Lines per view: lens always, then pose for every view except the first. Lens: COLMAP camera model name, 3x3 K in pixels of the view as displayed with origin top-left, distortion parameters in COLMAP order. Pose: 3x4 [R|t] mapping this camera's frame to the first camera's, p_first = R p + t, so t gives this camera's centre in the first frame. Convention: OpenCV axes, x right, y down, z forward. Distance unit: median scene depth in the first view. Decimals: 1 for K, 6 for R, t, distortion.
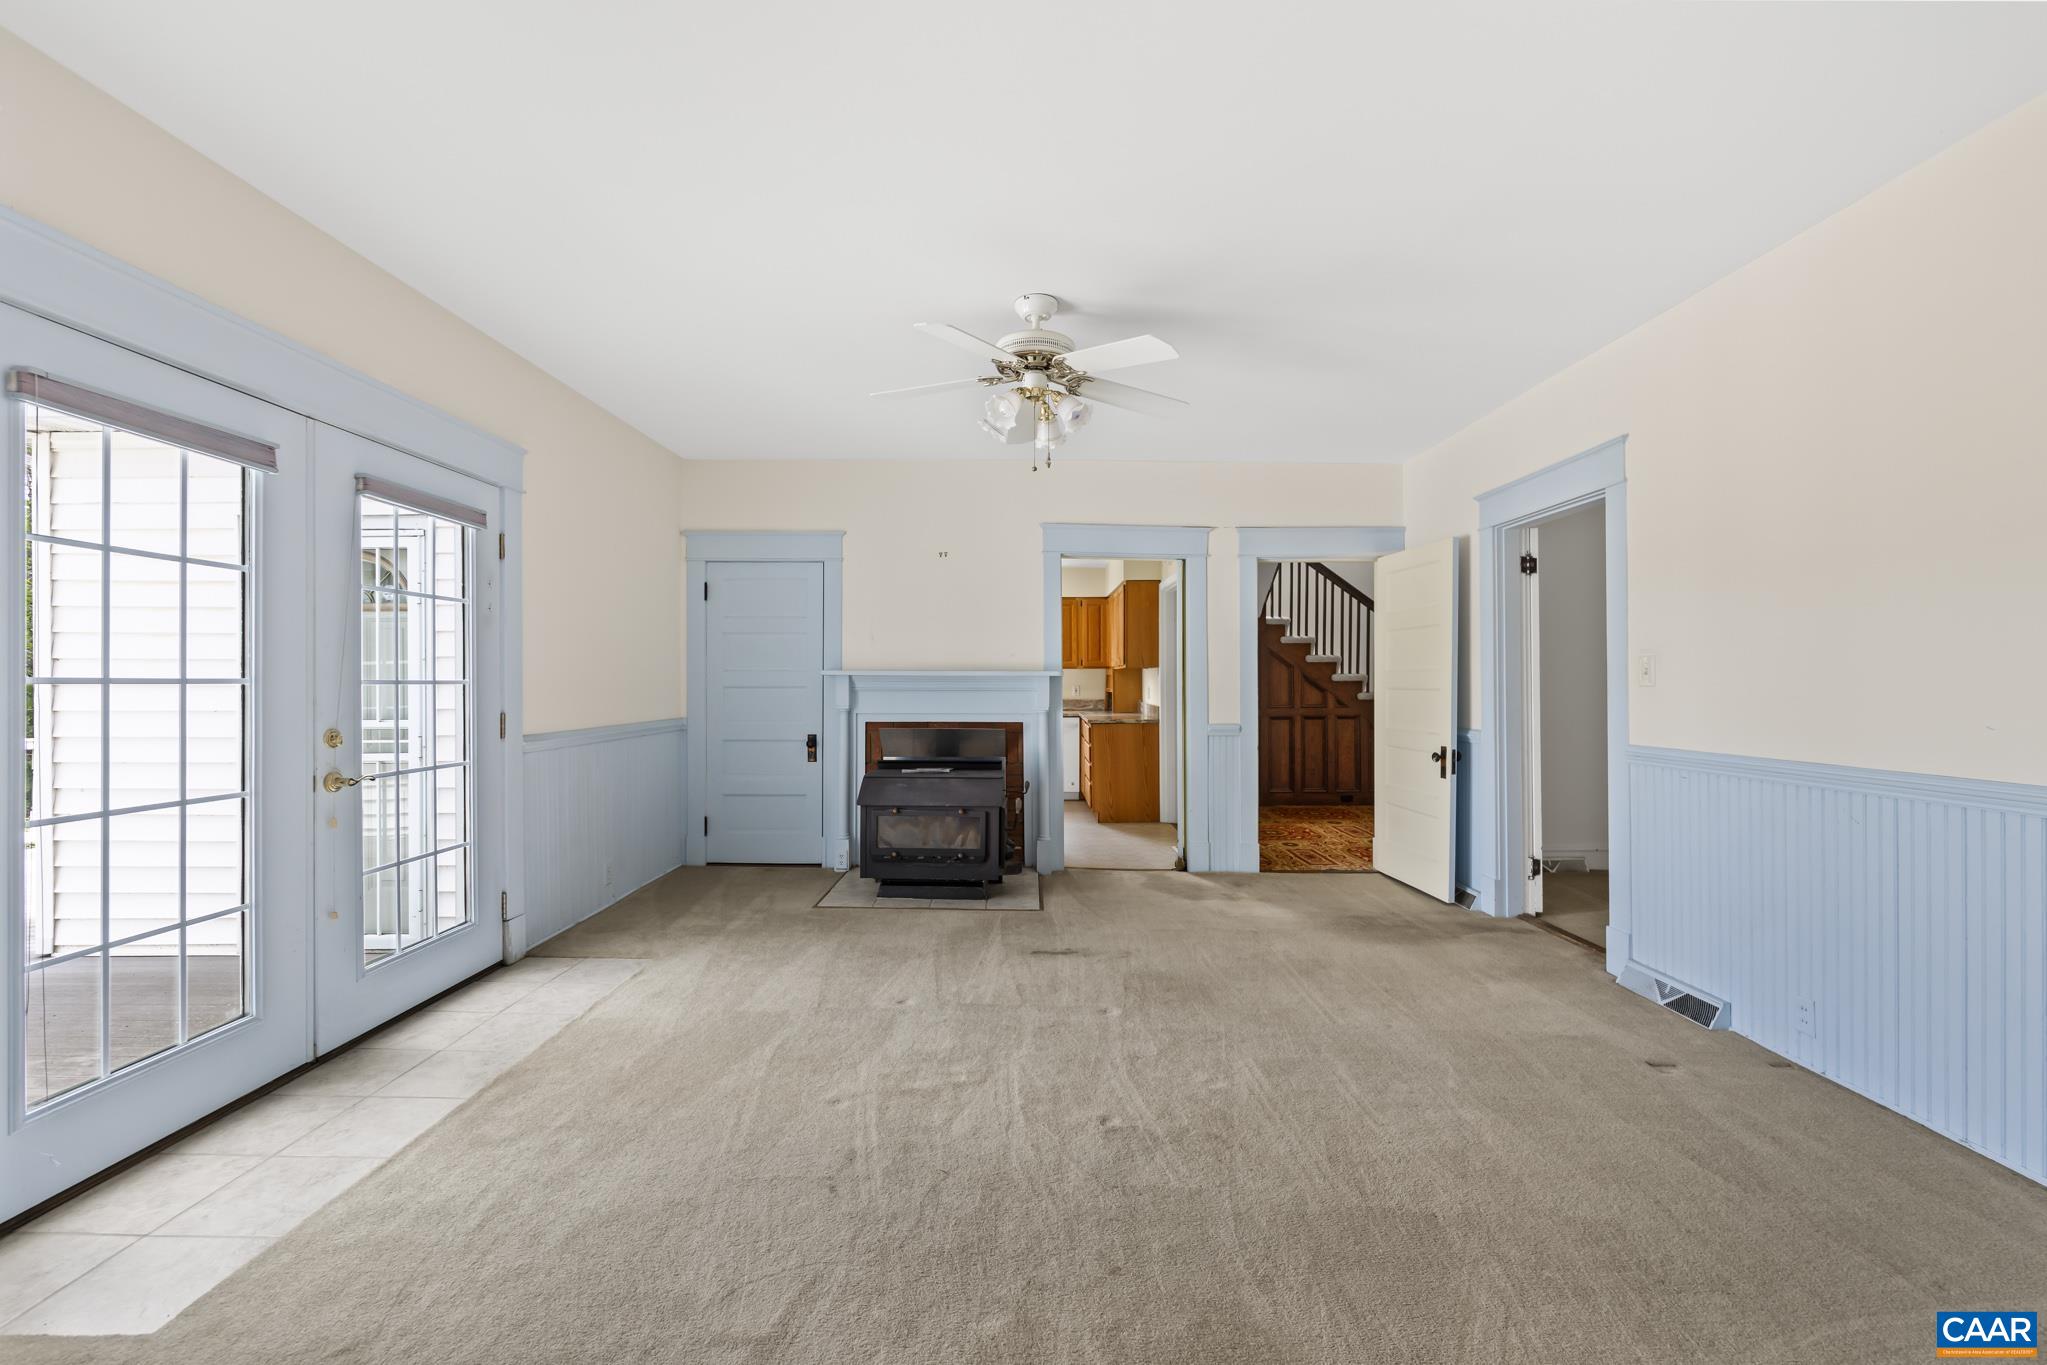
lens RADIAL K [[824.7, 0, 1005.5], [0, 824.7, 684.8], [0, 0, 1]] dist [-0.002791, 0.000360]
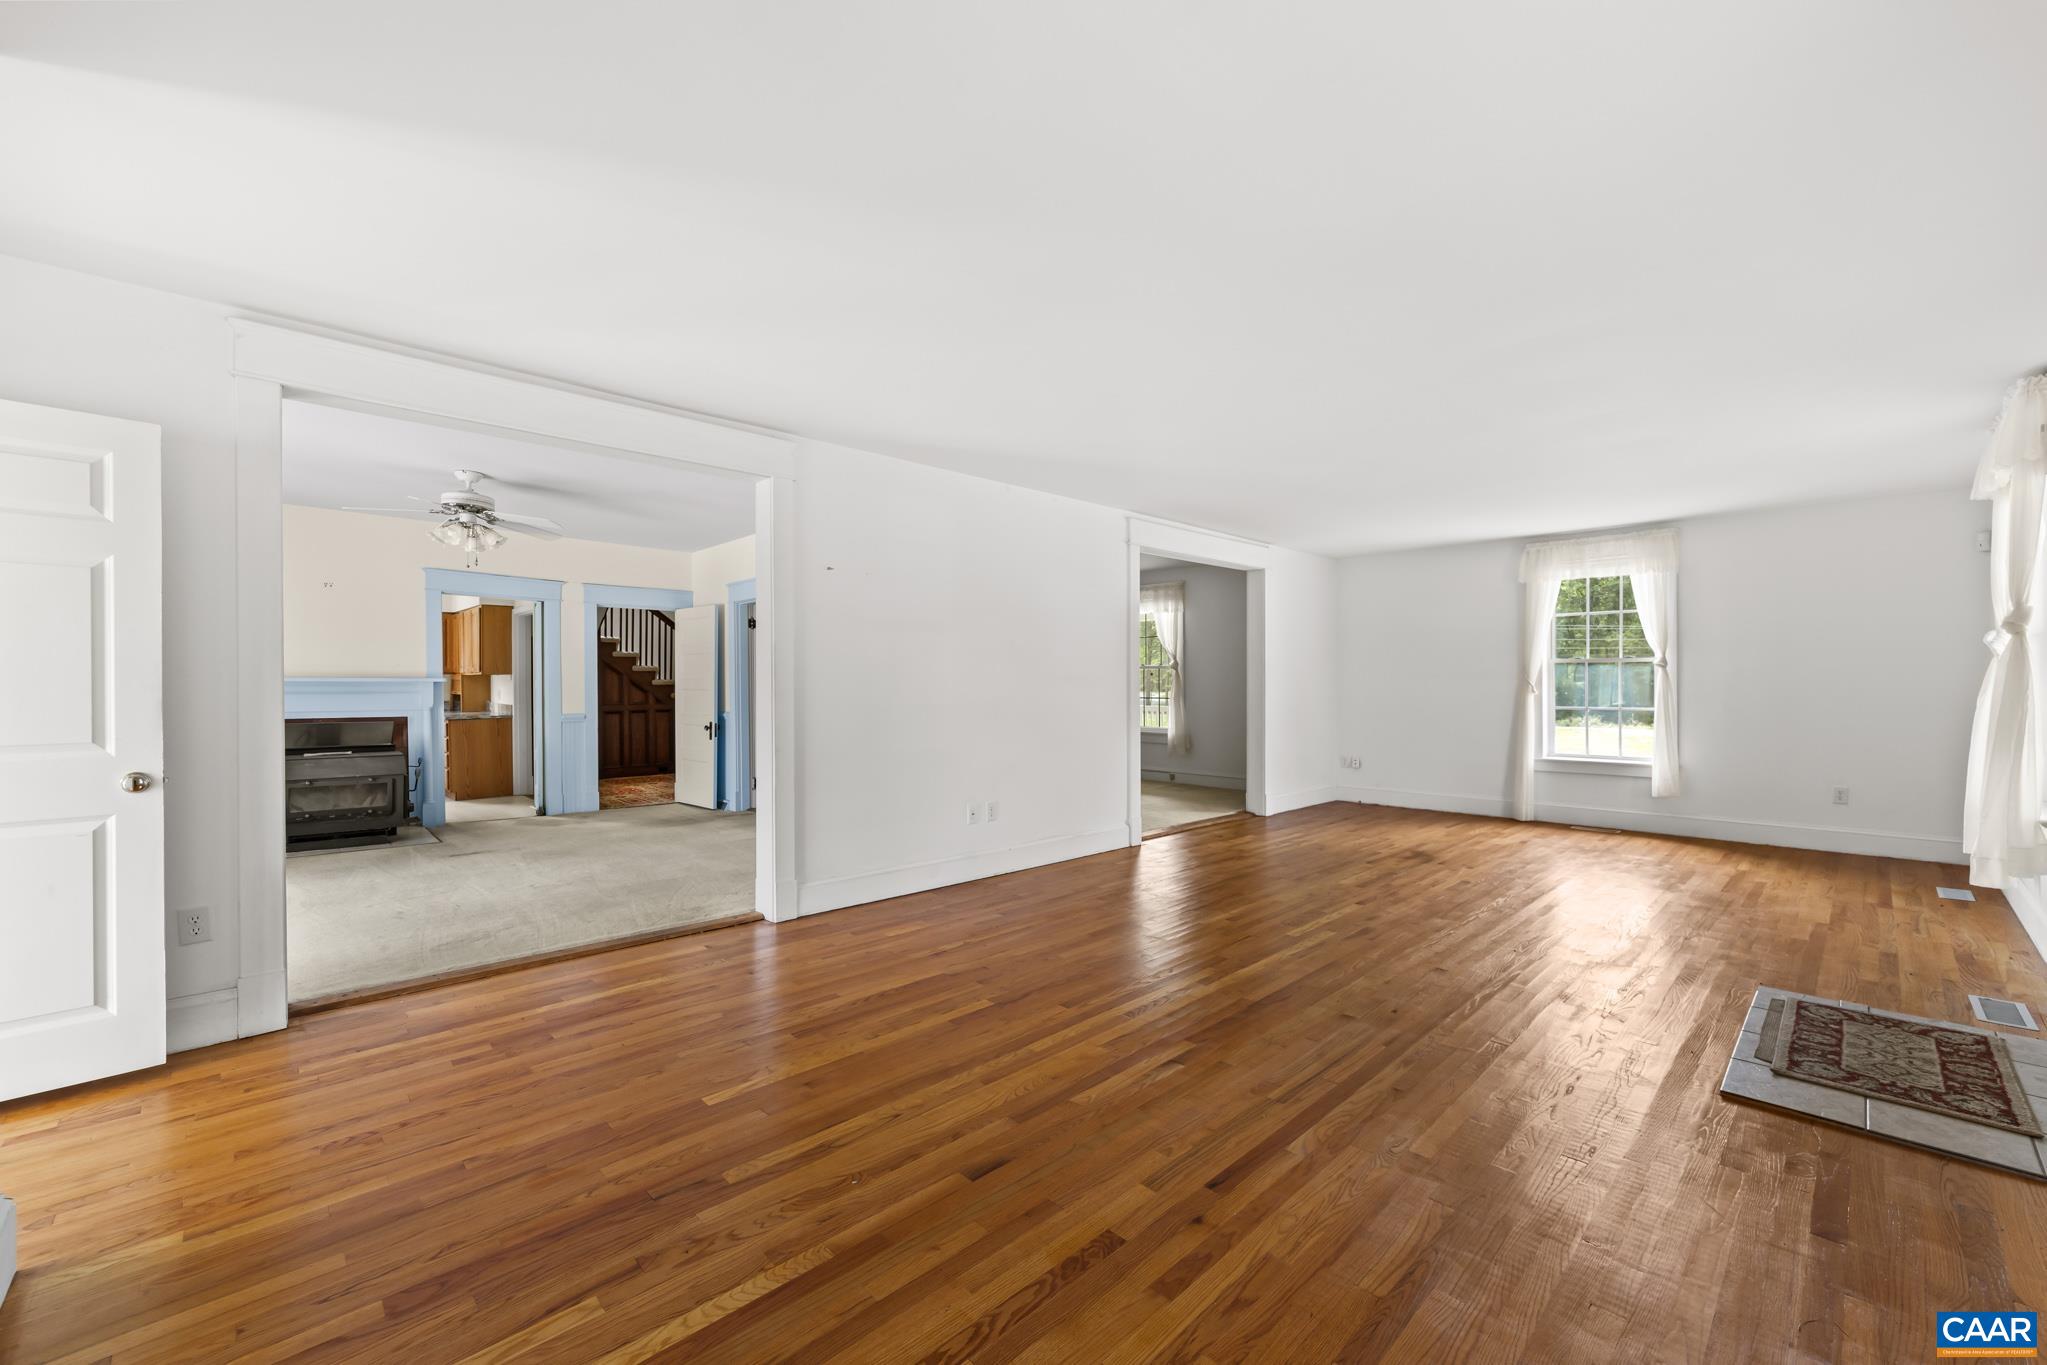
lens RADIAL K [[824.7, 0, 1018.0], [0, 824.7, 688.3], [0, 0, 1]] dist [-0.002791, 0.000360]
pose [[0.710186, -0.003168, 0.704006, -0.212453], [0.002214, 0.999995, 0.002266, -0.000496], [-0.704010, -0.000051, 0.710190, -0.623016]]
